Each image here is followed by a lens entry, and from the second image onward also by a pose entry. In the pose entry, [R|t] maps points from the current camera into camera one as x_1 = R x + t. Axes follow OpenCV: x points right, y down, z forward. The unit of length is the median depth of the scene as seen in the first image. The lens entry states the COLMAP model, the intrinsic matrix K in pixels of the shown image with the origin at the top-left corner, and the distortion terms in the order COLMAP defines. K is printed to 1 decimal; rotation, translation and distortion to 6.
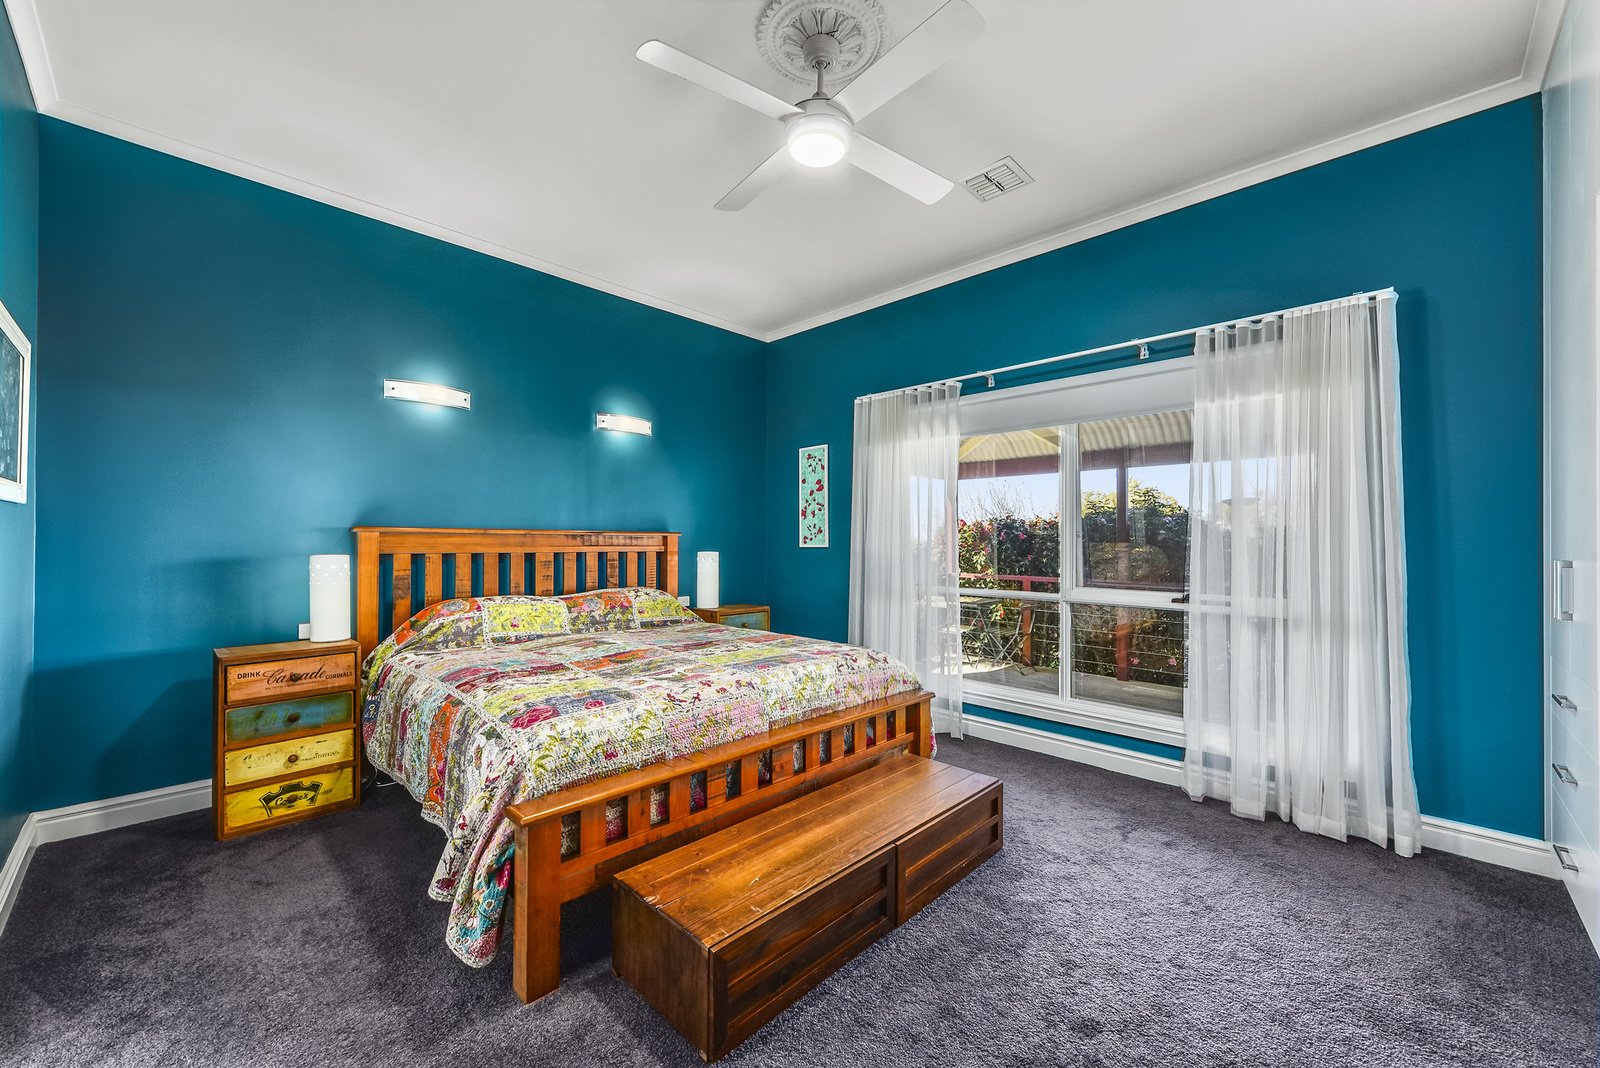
lens RADIAL K [[630.1, 0, 784.3], [0, 630.1, 536.6], [0, 0, 1]] dist [0.000820, -0.000406]
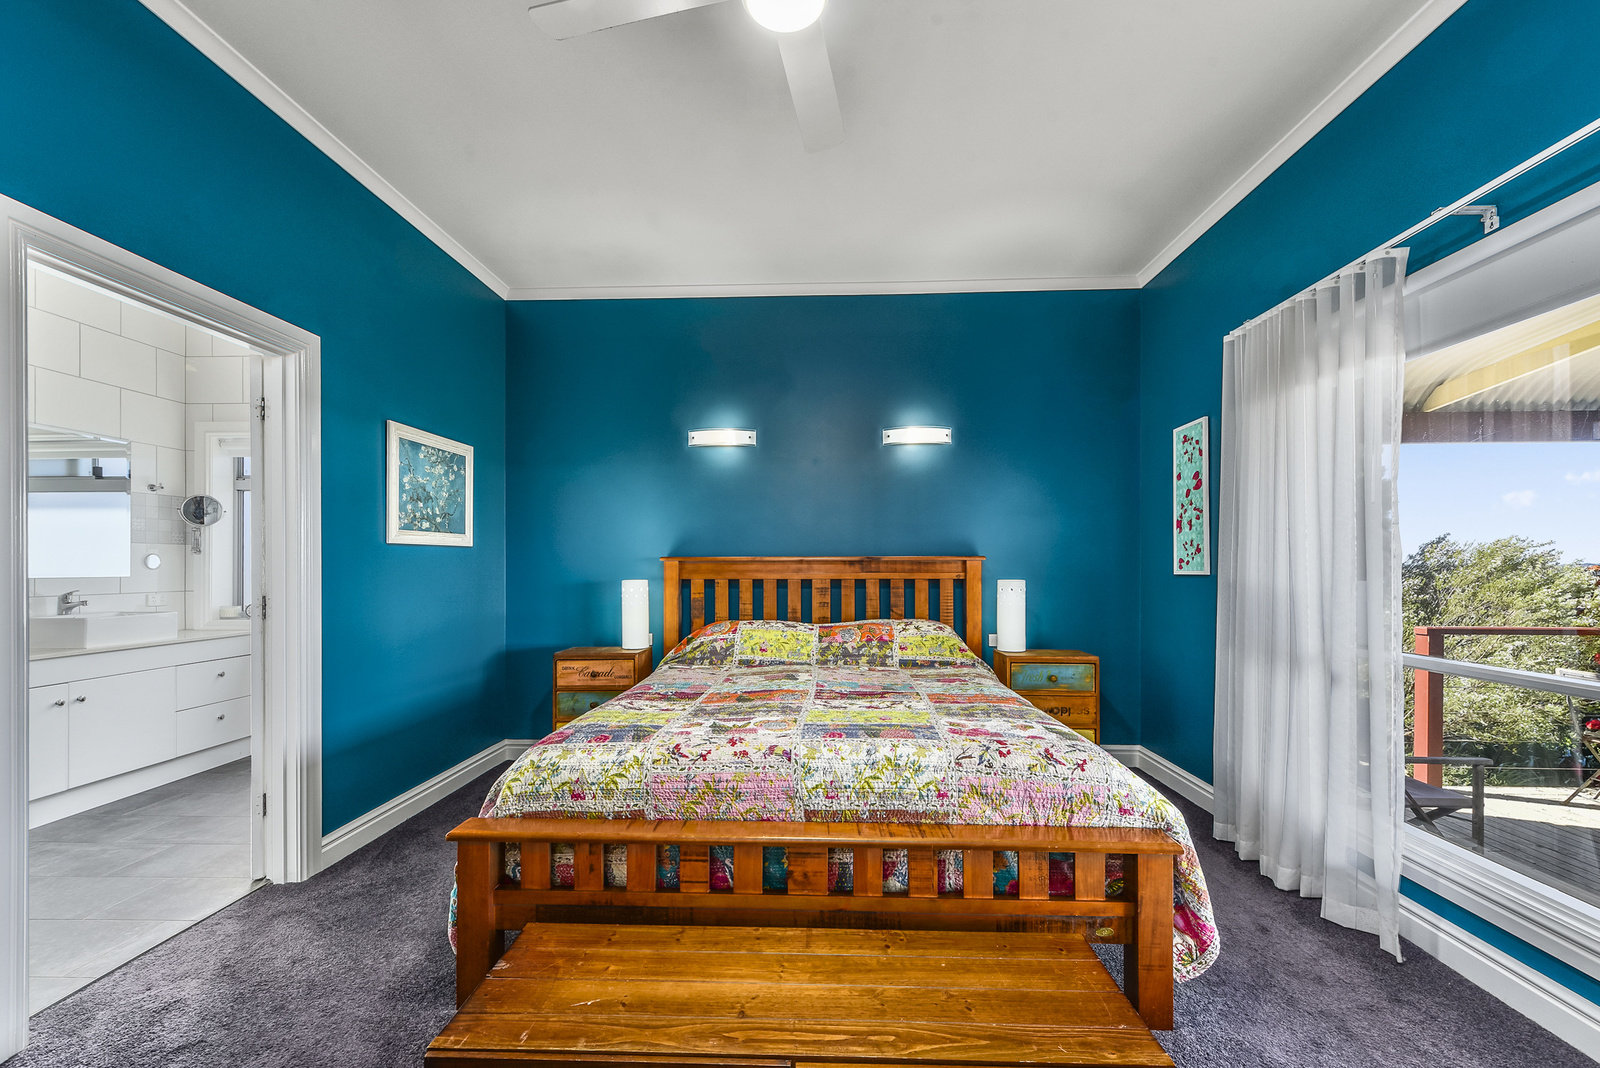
lens RADIAL K [[630.1, 0, 806.8], [0, 630.1, 566.4], [0, 0, 1]] dist [0.000820, -0.000406]
pose [[0.676099, -0.005852, -0.736788, 0.385089], [0.010954, 0.999938, 0.002109, 0.003462], [0.736730, -0.009497, 0.676121, 0.366321]]
